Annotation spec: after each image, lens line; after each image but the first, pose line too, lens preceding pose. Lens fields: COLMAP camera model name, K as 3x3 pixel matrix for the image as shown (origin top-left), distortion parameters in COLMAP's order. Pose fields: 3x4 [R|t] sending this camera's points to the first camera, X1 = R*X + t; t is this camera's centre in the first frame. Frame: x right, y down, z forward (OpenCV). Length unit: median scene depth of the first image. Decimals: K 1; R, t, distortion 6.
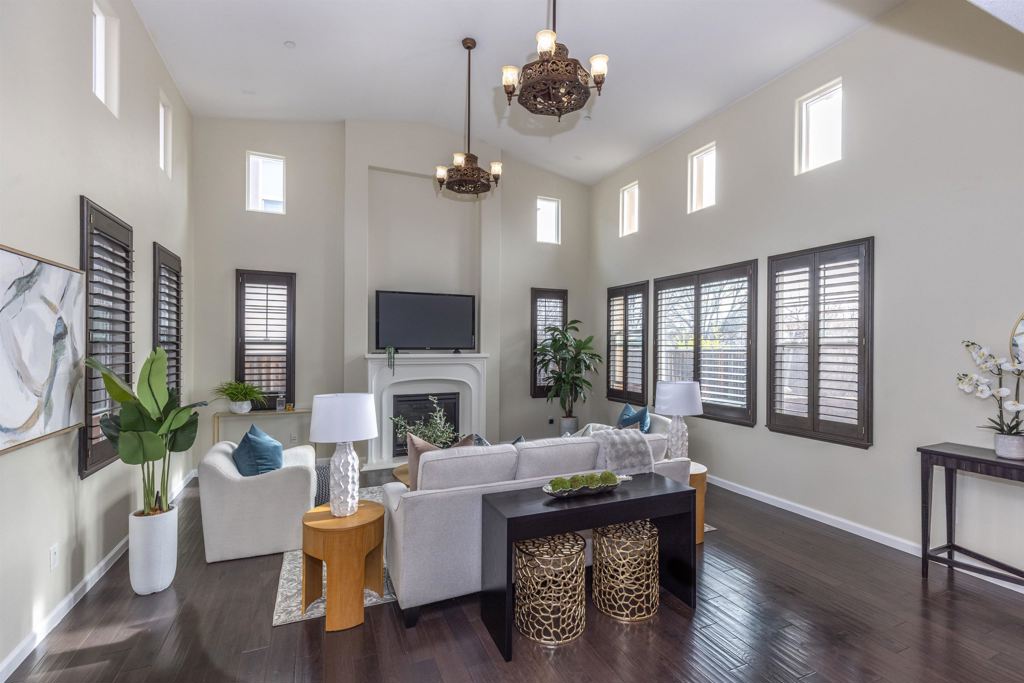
lens RADIAL K [[459.0, 0, 509.0], [0, 459.0, 350.7], [0, 0, 1]] dist [0.009685, -0.000611]
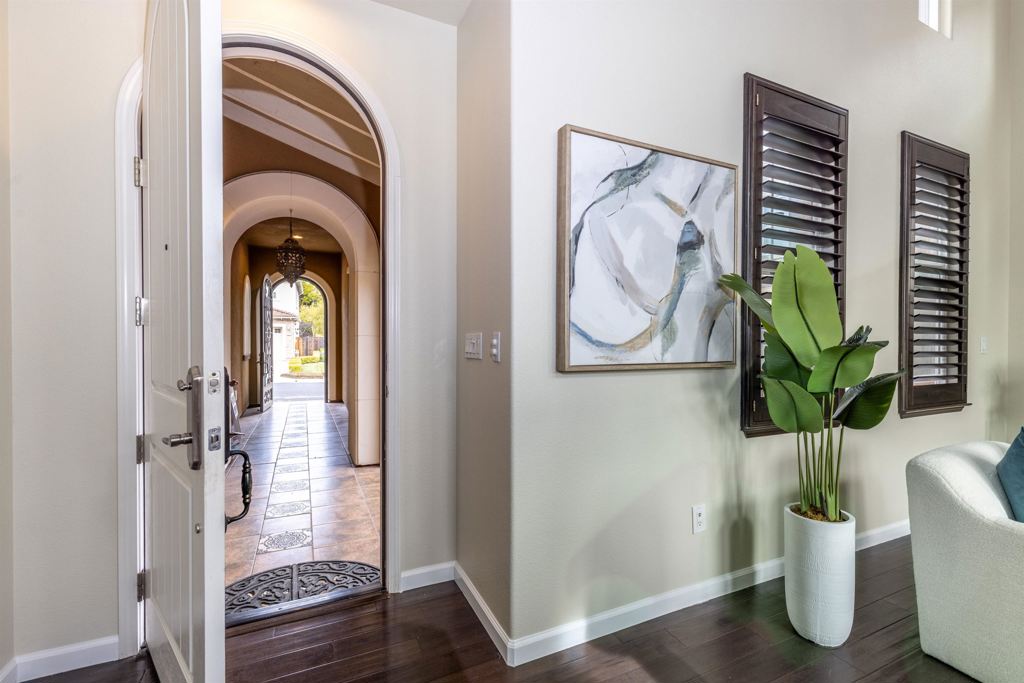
lens RADIAL K [[459.0, 0, 513.2], [0, 459.0, 335.9], [0, 0, 1]] dist [0.009685, -0.000611]
pose [[0.054544, -0.004093, -0.998503, -0.173799], [-0.010935, 0.999929, -0.004696, 0.122517], [0.998451, 0.011174, 0.054495, 0.597281]]
